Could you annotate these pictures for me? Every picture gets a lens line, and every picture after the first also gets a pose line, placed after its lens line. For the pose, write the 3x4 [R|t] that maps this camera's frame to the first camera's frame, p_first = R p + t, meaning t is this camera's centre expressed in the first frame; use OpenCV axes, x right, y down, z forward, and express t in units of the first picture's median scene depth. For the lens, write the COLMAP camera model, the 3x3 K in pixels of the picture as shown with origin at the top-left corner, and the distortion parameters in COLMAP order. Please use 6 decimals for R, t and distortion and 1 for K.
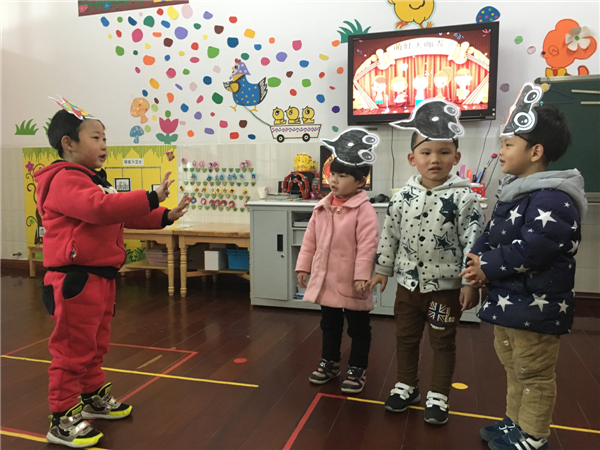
lens RADIAL K [[508.7, 0, 296.3], [0, 508.7, 226.6], [0, 0, 1]] dist [0.055408, -0.092756]
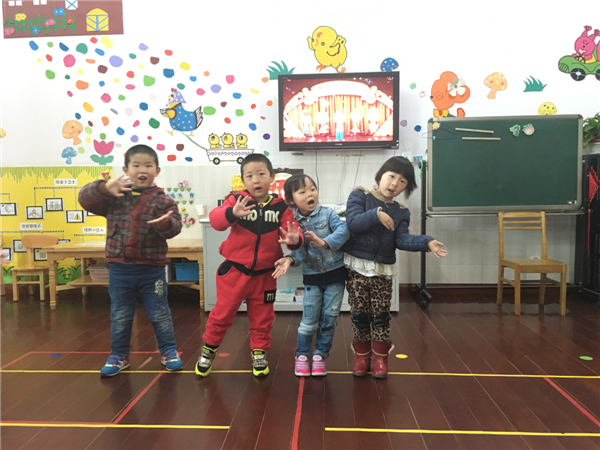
lens RADIAL K [[508.7, 0, 301.6], [0, 508.7, 224.1], [0, 0, 1]] dist [0.055408, -0.092756]
pose [[0.968291, -0.027151, 0.248347, -0.132552], [0.033166, 0.999248, -0.020067, -0.006997], [-0.247615, 0.027667, 0.968463, -0.121448]]
